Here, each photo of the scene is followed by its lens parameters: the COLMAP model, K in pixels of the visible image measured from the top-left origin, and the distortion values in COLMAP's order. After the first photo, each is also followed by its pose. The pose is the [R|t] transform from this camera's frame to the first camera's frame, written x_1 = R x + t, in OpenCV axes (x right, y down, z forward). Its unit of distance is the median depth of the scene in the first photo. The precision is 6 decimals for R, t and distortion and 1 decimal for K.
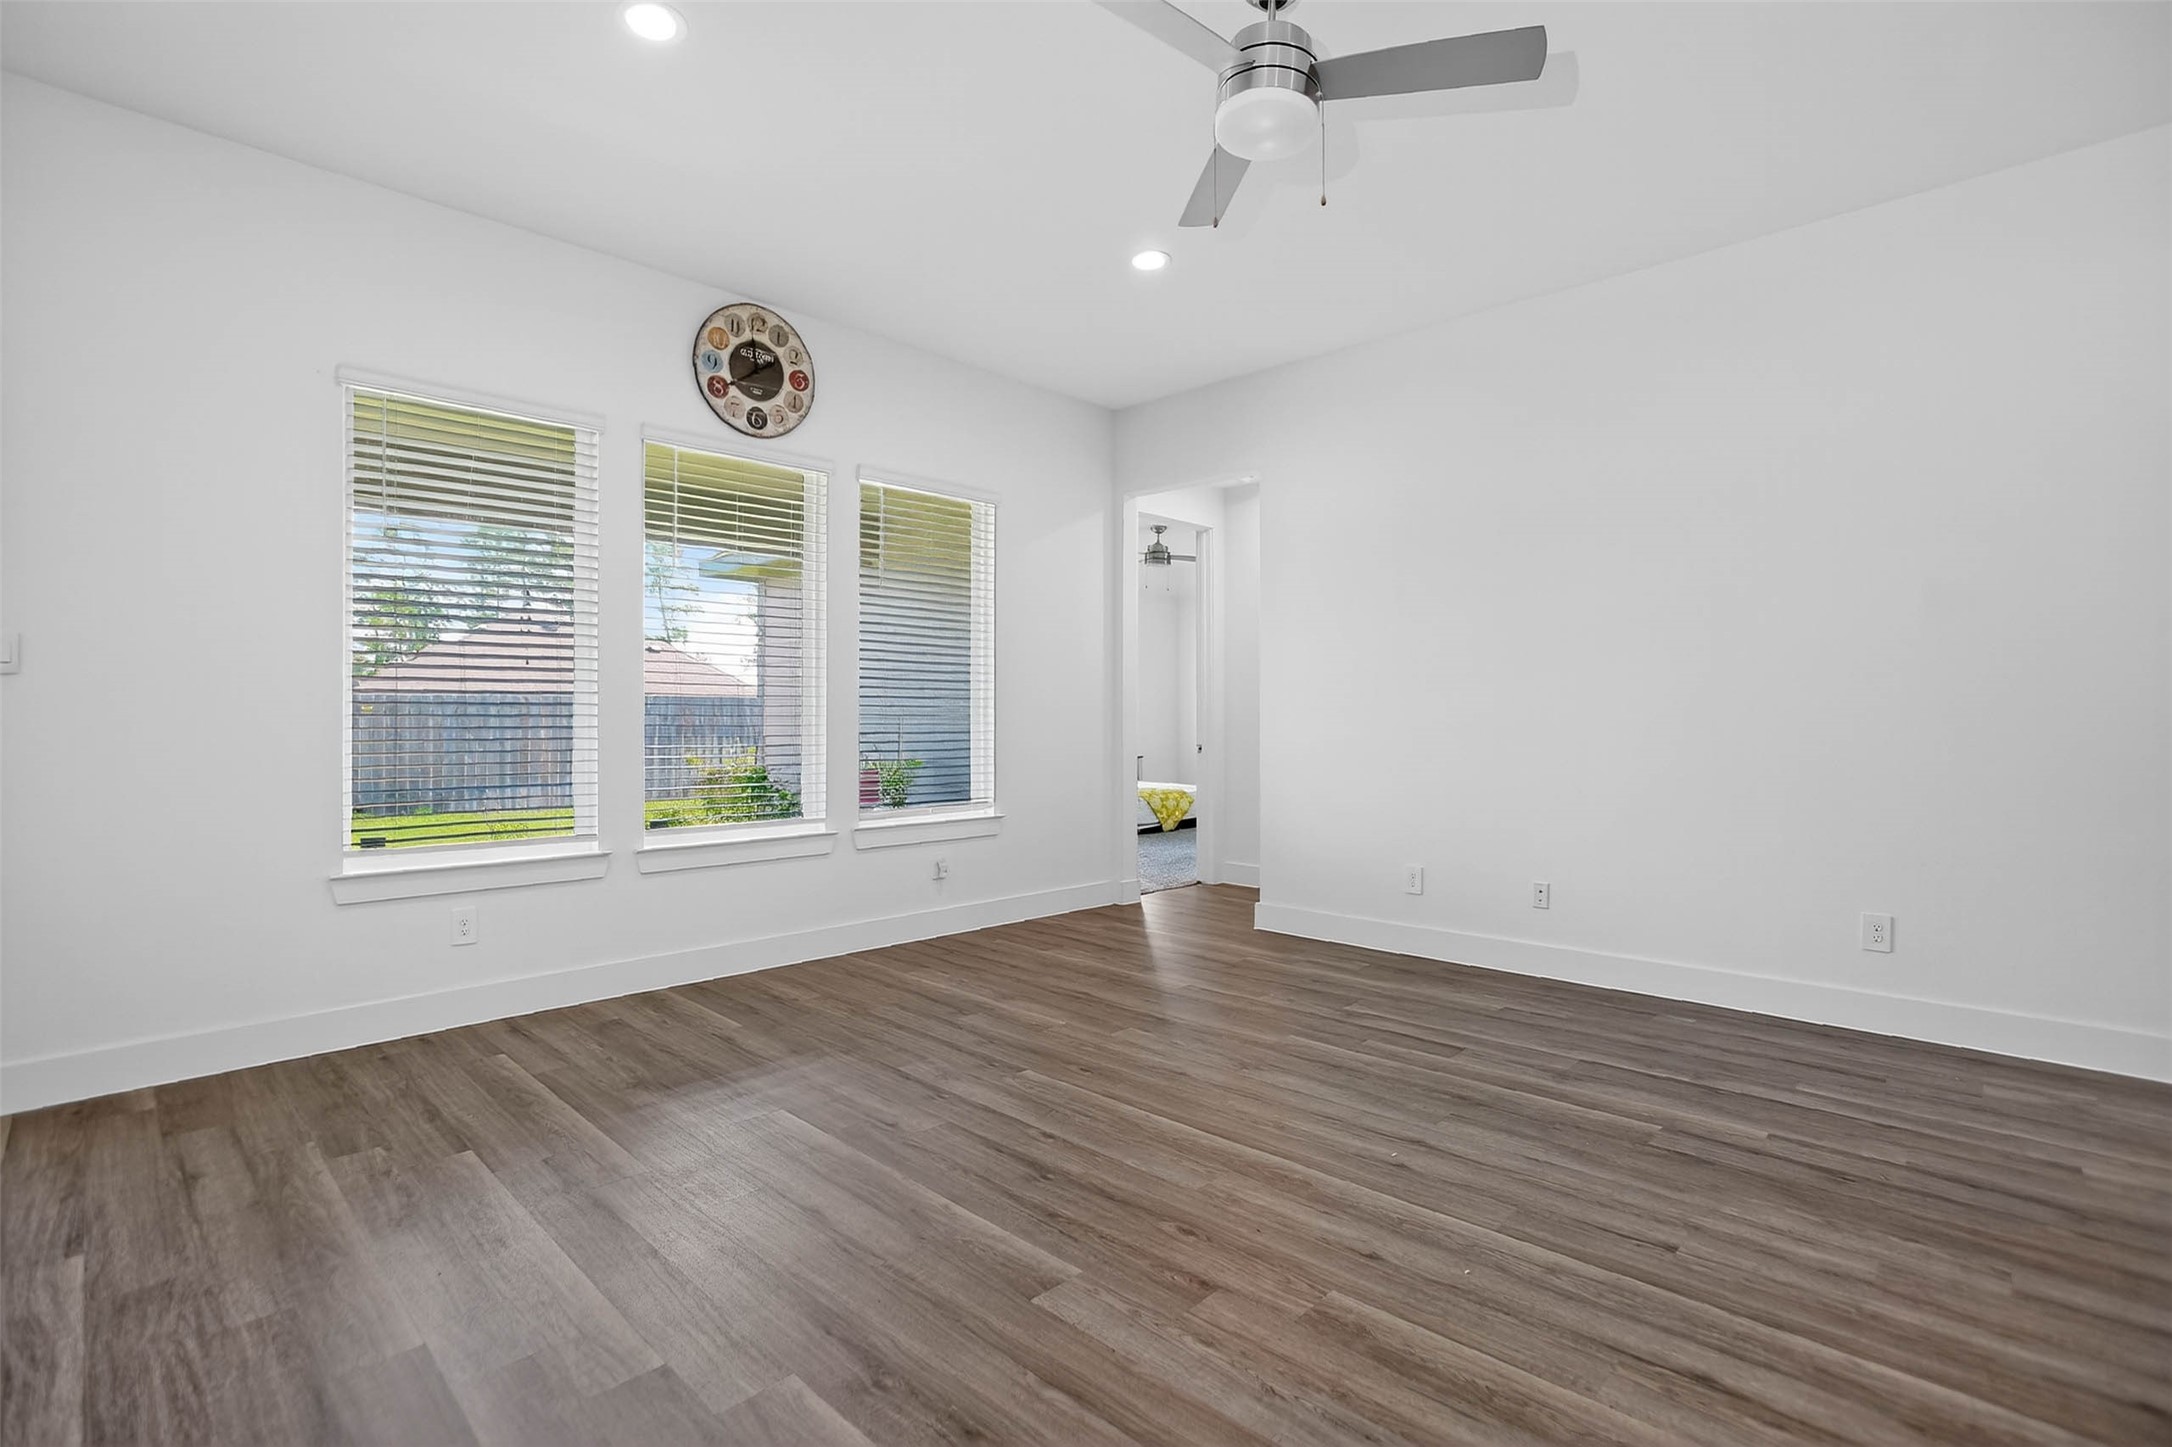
lens RADIAL K [[1000.9, 0, 1087.4], [0, 1000.9, 720.9], [0, 0, 1]] dist [-0.047128, 0.014786]
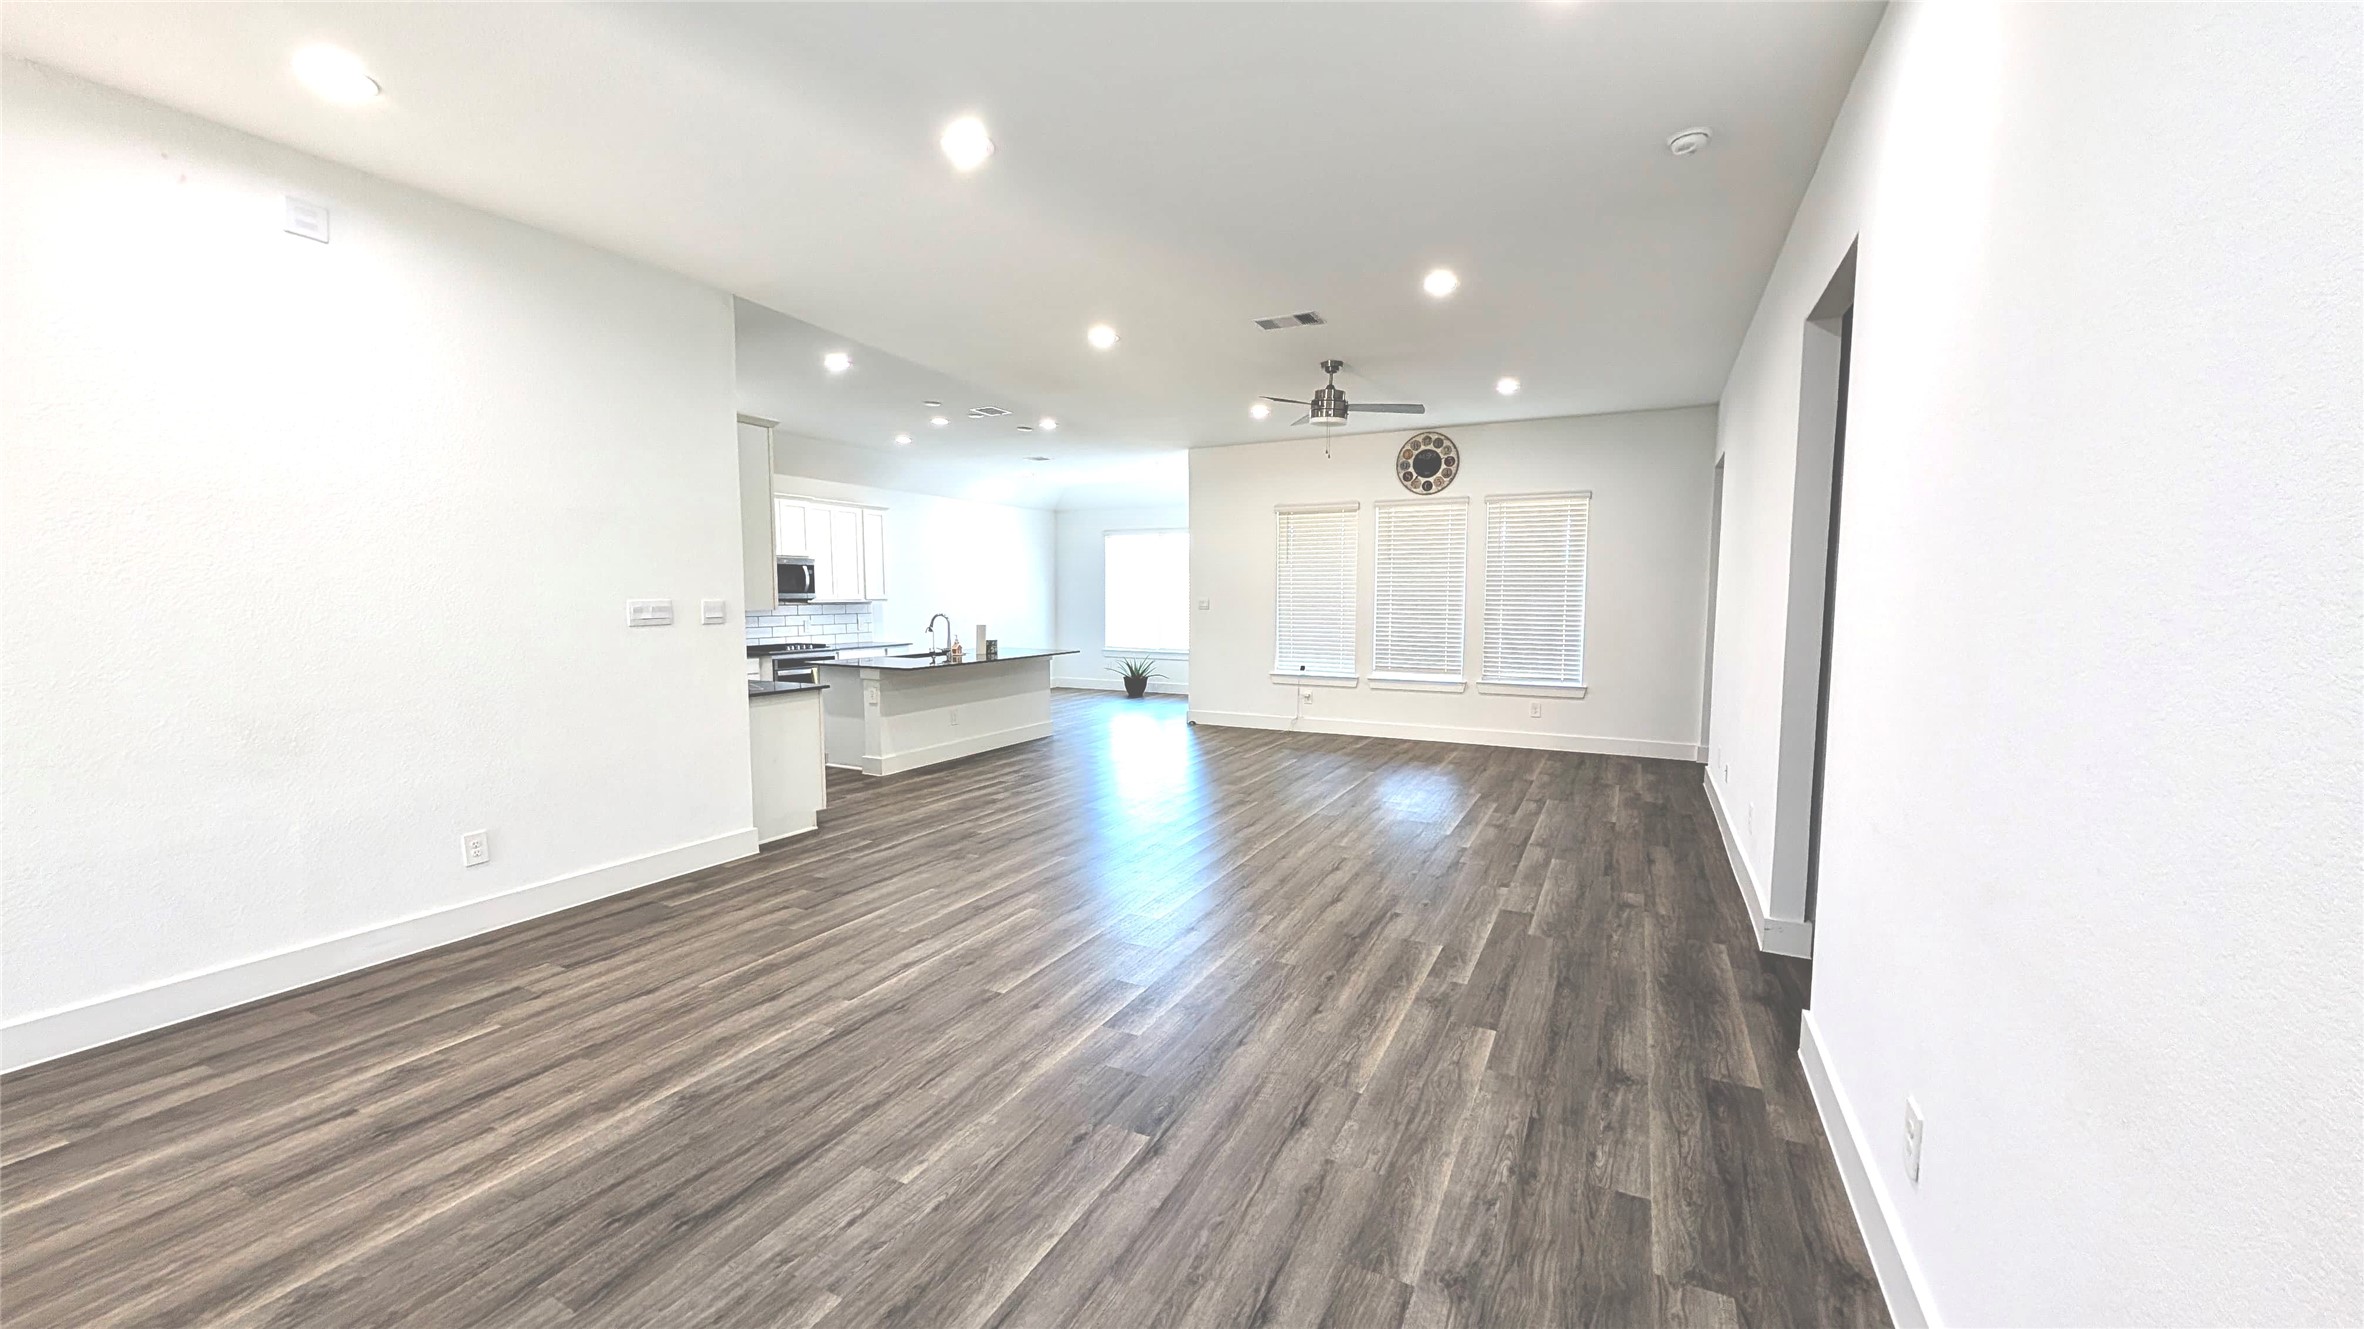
lens RADIAL K [[884.5, 0, 1181.1], [0, 884.5, 673.2], [0, 0, 1]] dist [-0.000635, -0.000472]
pose [[0.291478, 0.084577, -0.952831, 1.590107], [-0.002285, 0.996142, 0.087722, -0.078845], [0.956575, -0.023392, 0.290547, -0.086816]]
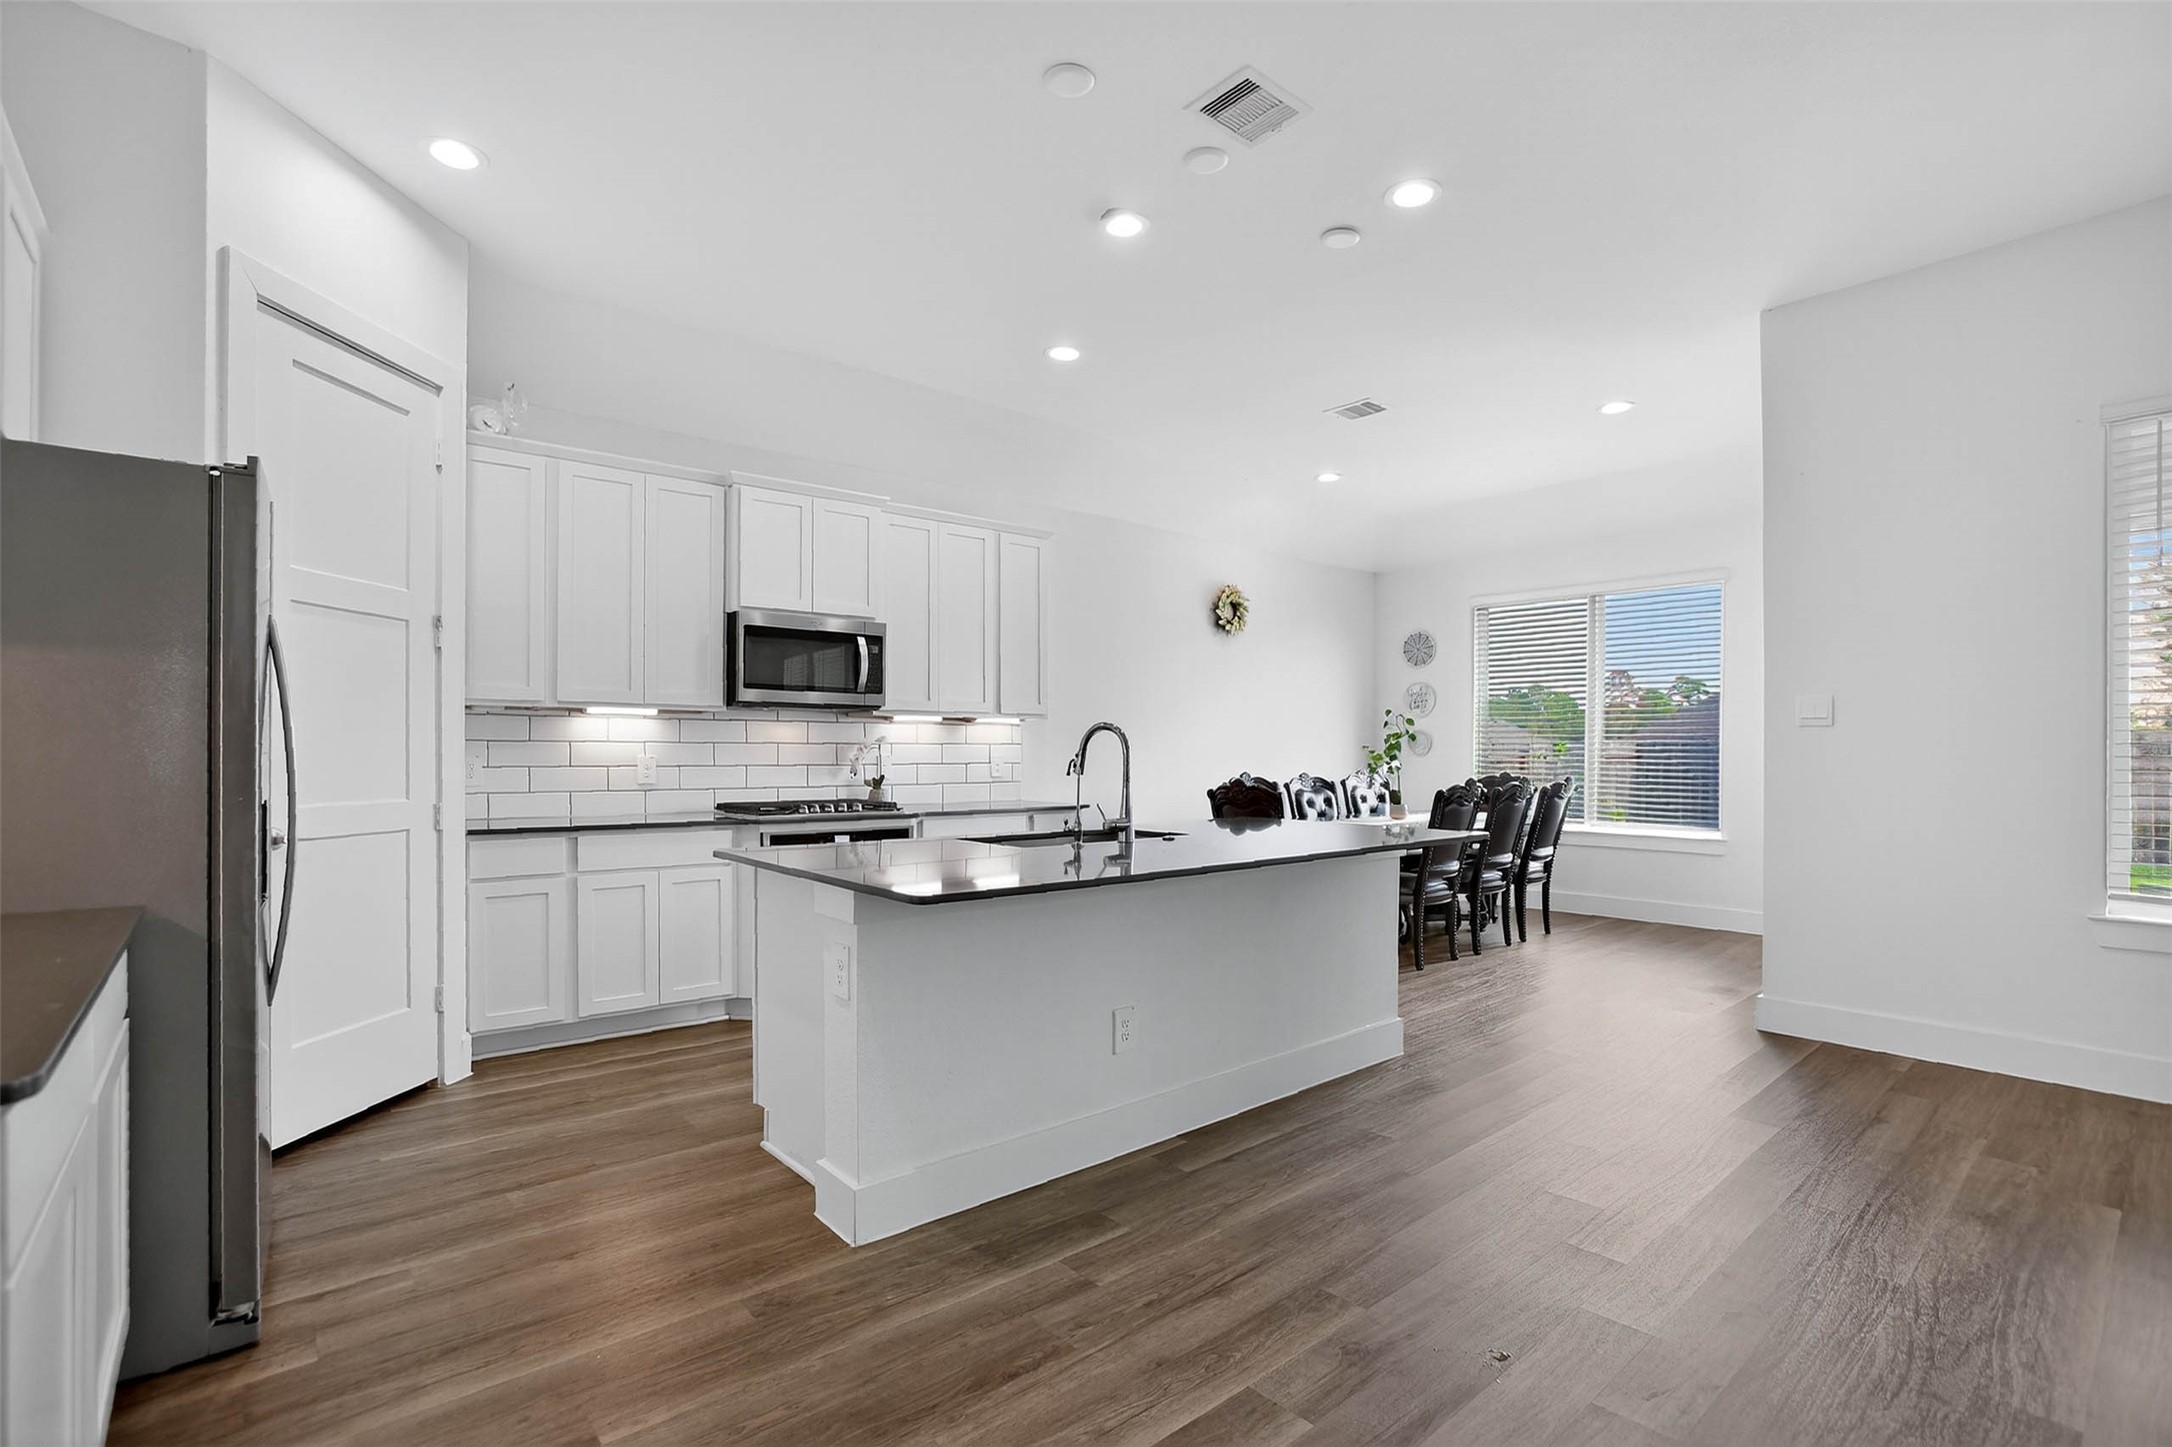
lens RADIAL K [[1000.9, 0, 1098.9], [0, 1000.9, 750.5], [0, 0, 1]] dist [-0.047128, 0.014786]
pose [[-0.073047, -0.001477, -0.997327, 0.267697], [-0.001942, 0.999997, -0.001339, -0.010592], [0.997327, 0.001839, -0.073049, 0.034364]]
